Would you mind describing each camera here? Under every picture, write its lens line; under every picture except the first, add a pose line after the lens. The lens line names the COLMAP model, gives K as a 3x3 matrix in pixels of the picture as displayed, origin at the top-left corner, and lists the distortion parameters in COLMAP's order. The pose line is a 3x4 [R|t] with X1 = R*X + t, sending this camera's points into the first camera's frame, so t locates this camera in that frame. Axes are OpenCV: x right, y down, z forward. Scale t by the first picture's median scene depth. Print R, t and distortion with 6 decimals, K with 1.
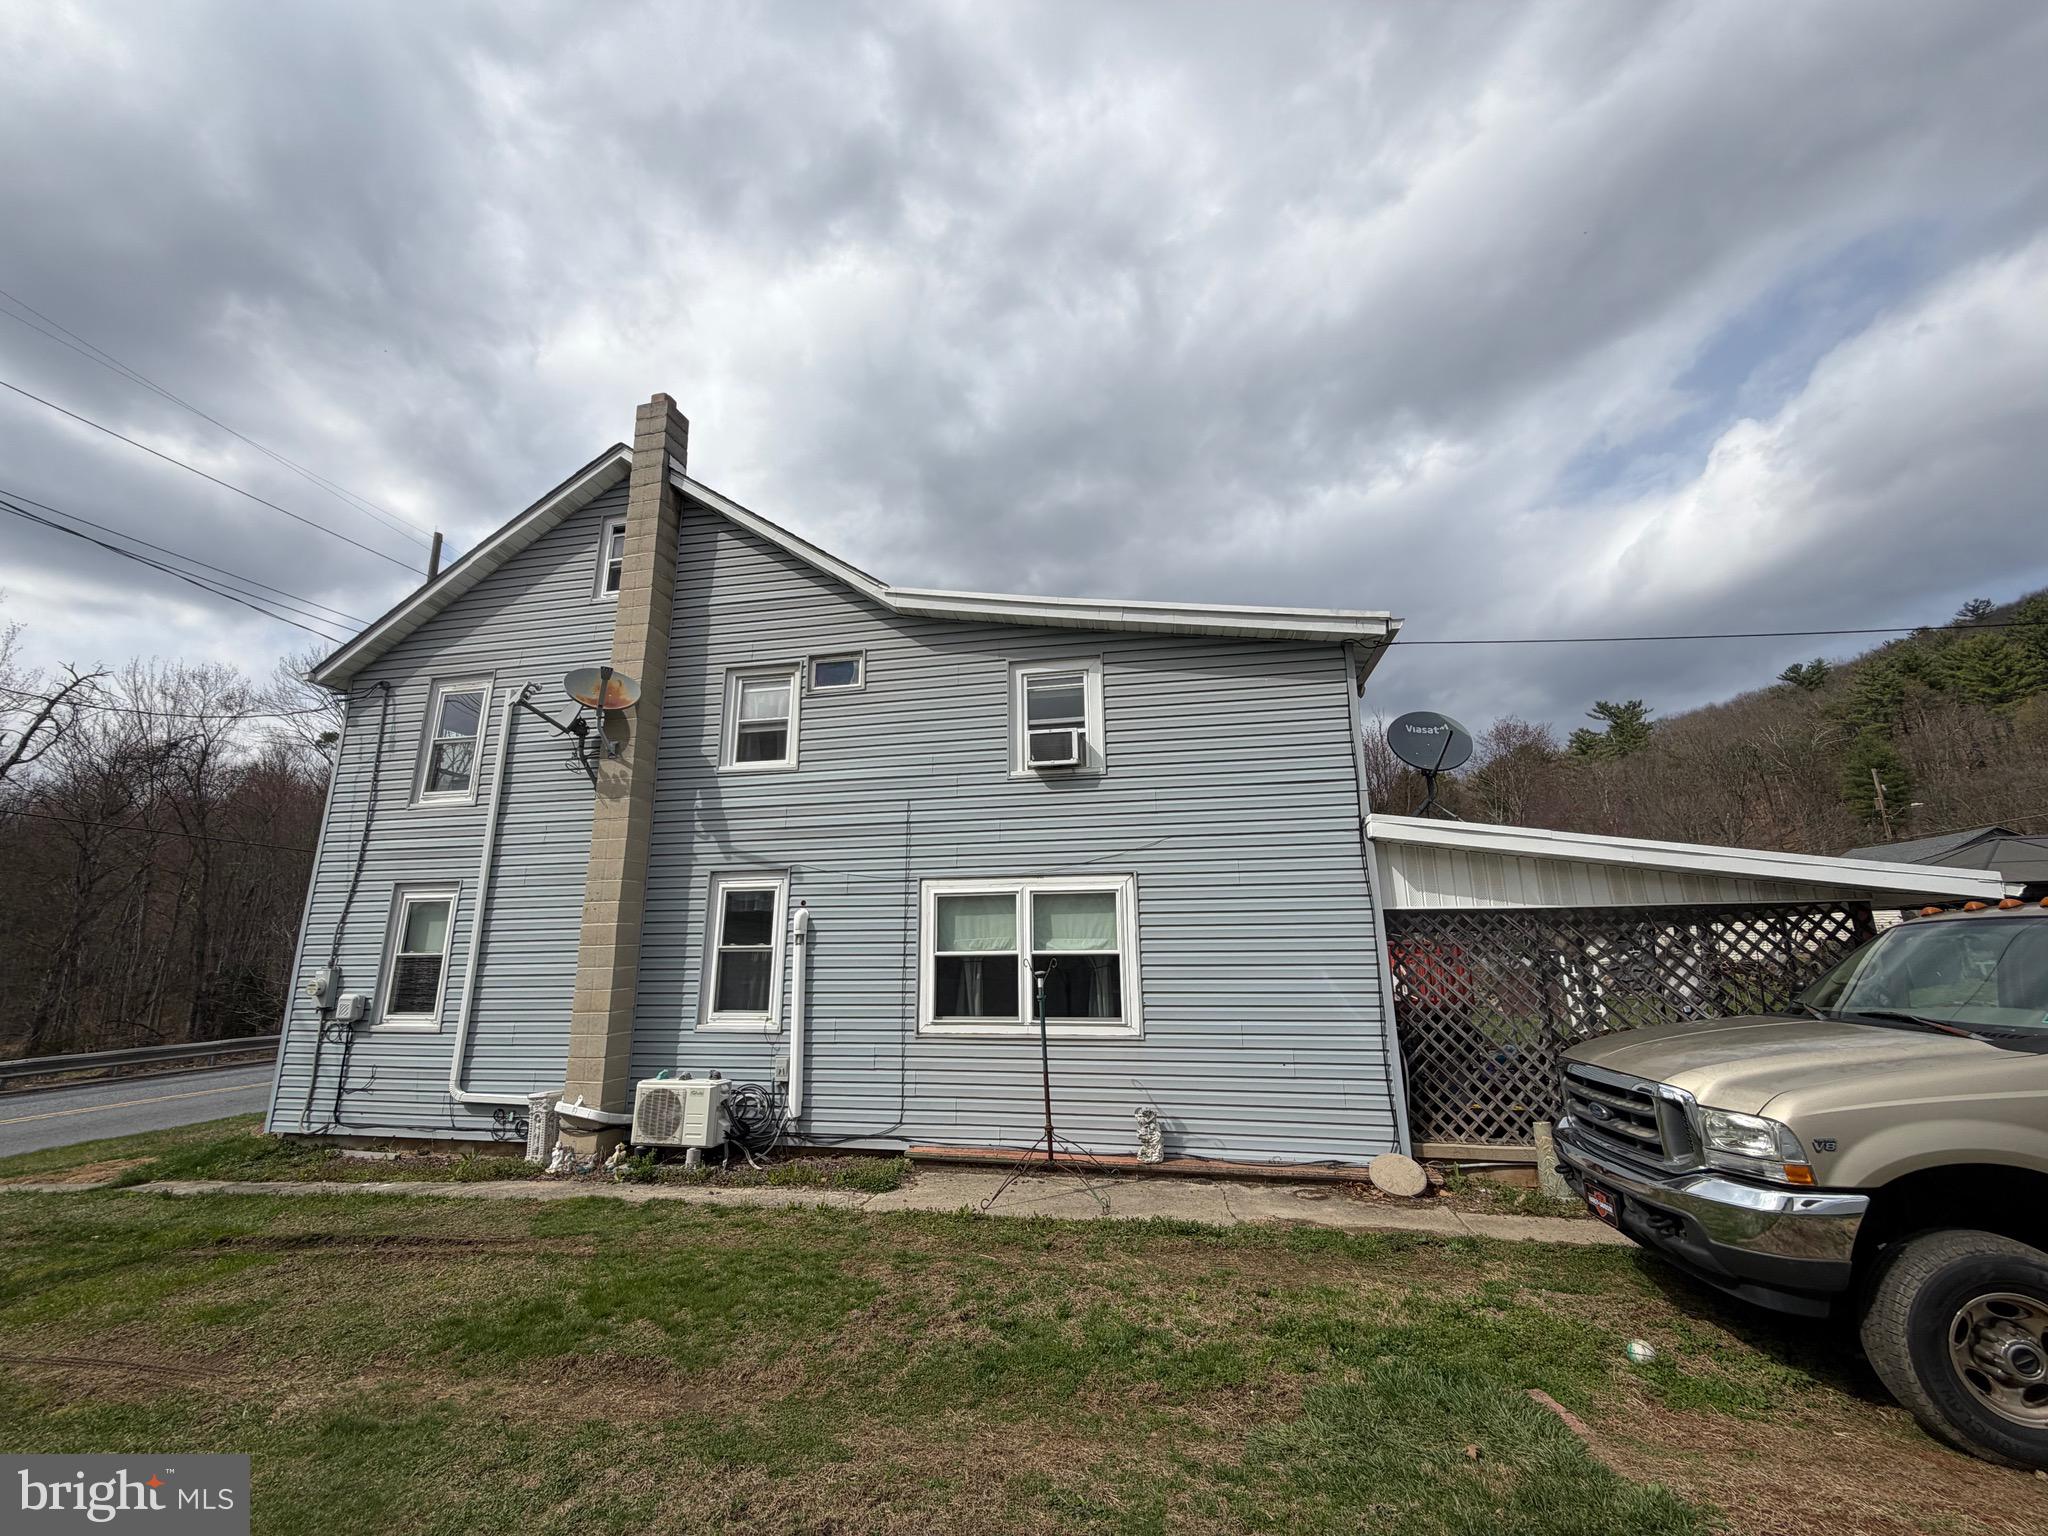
lens RADIAL K [[820.2, 0, 987.9], [0, 820.2, 763.9], [0, 0, 1]] dist [-0.001236, -0.000201]
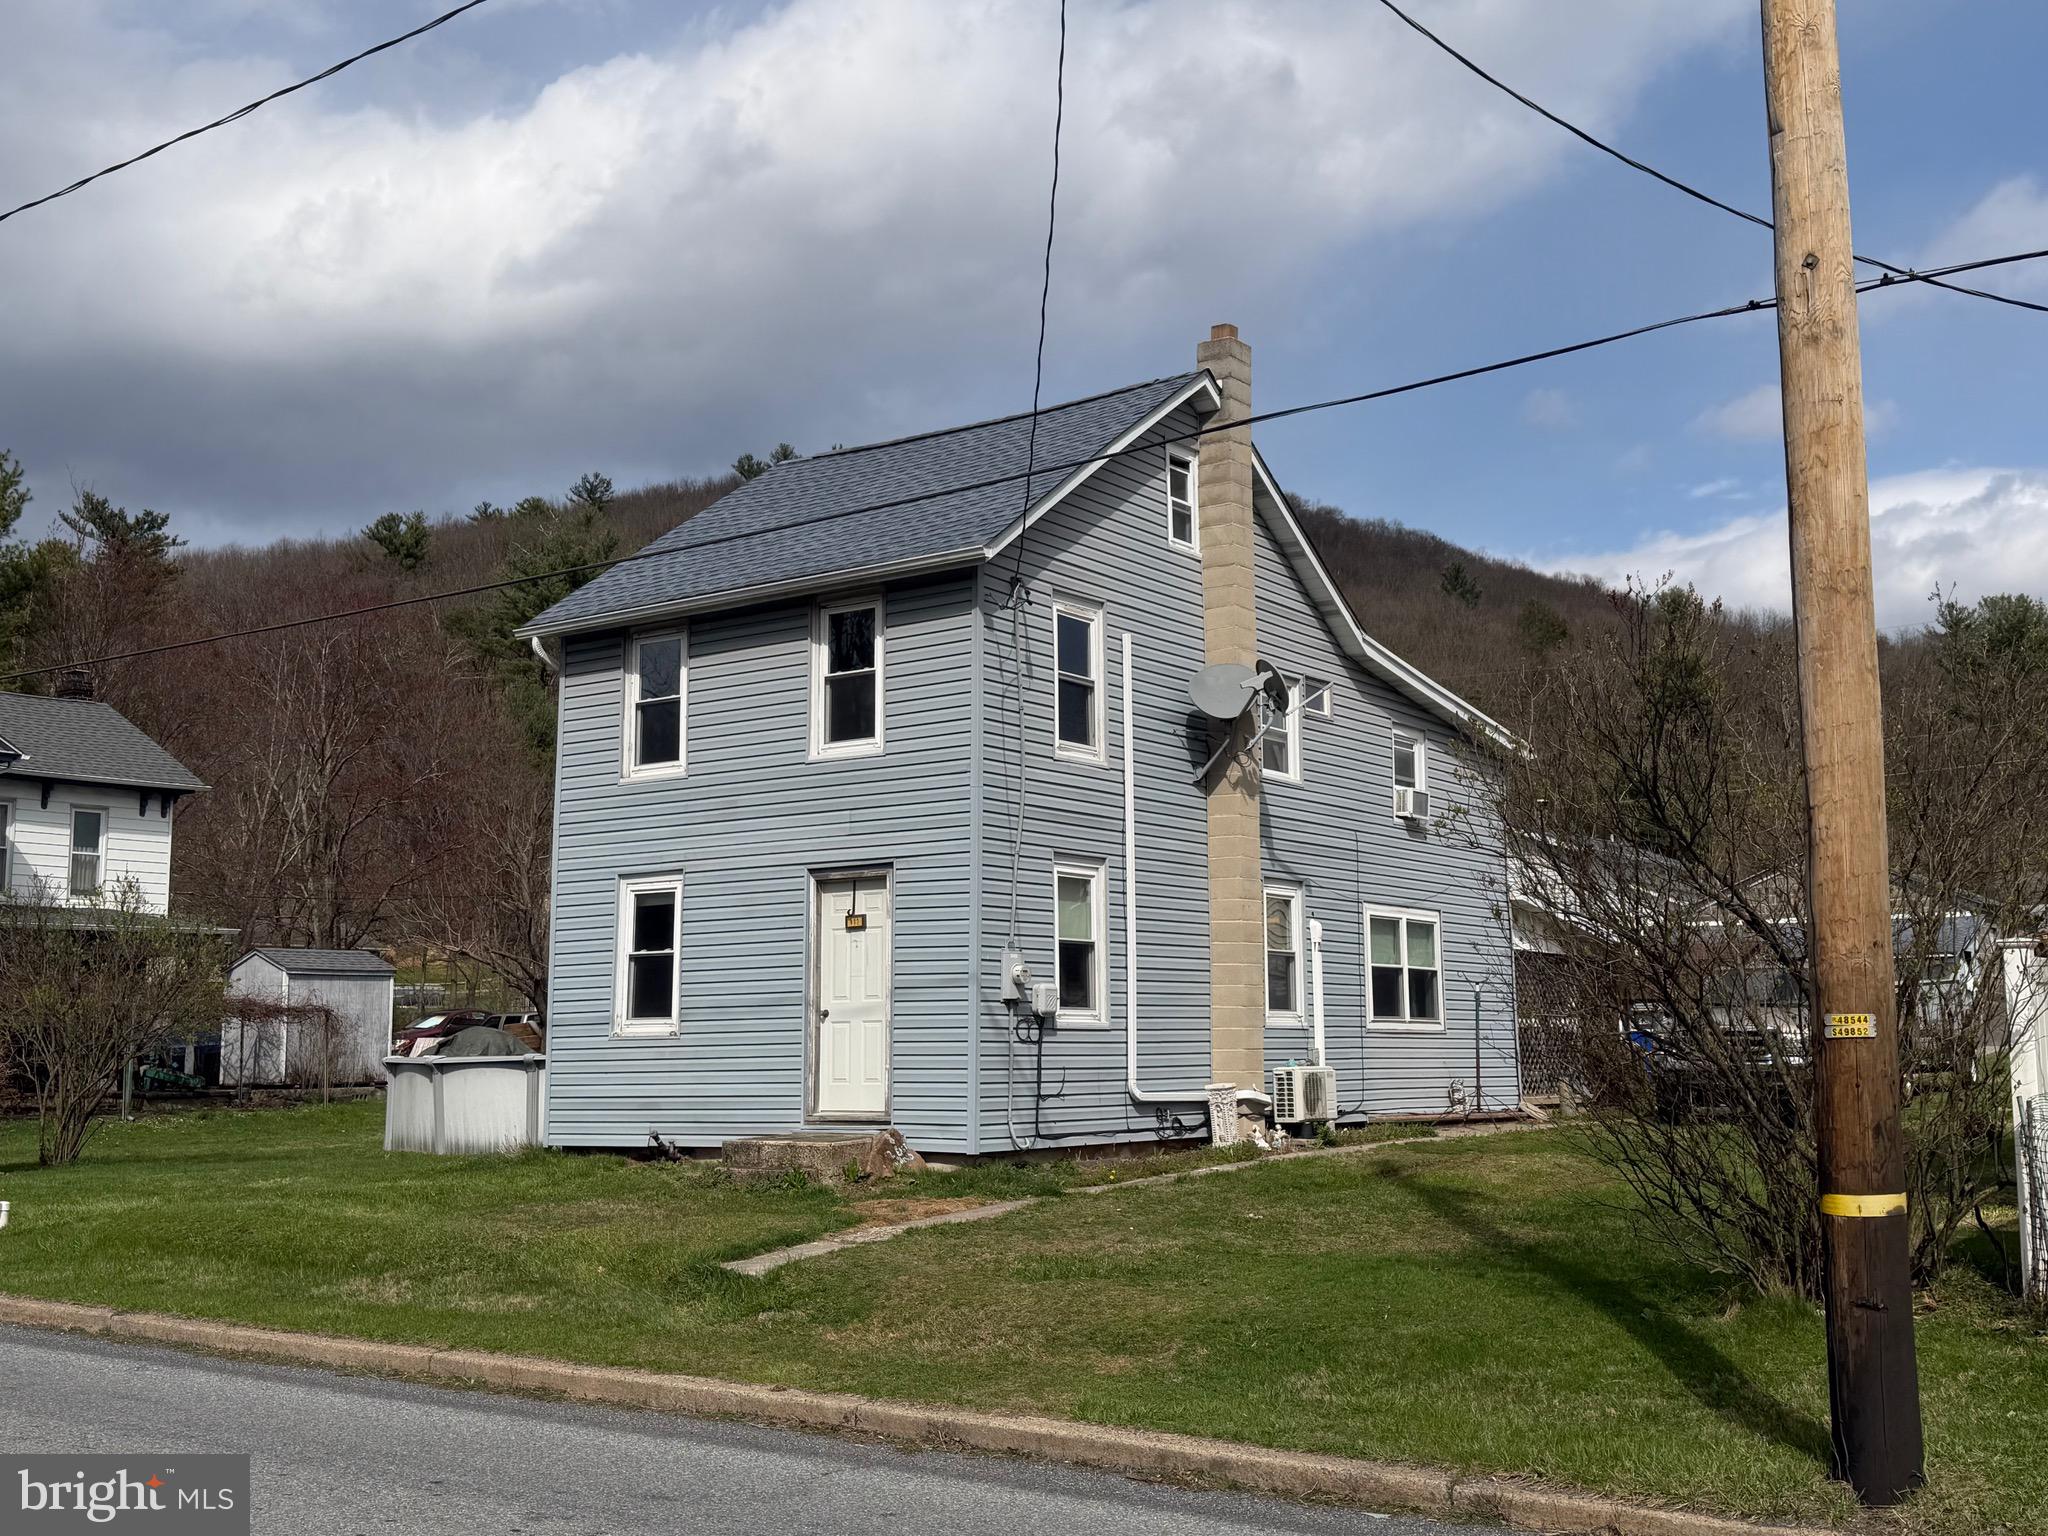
lens RADIAL K [[2153.5, 0, 1024.0], [0, 2153.5, 768.0], [0, 0, 1]] dist [0.096790, -0.006140]
pose [[0.403733, 0.124837, 0.906320, -2.864479], [-0.214629, 0.975924, -0.038815, 0.165505], [-0.889345, -0.178851, 0.420807, 0.161407]]
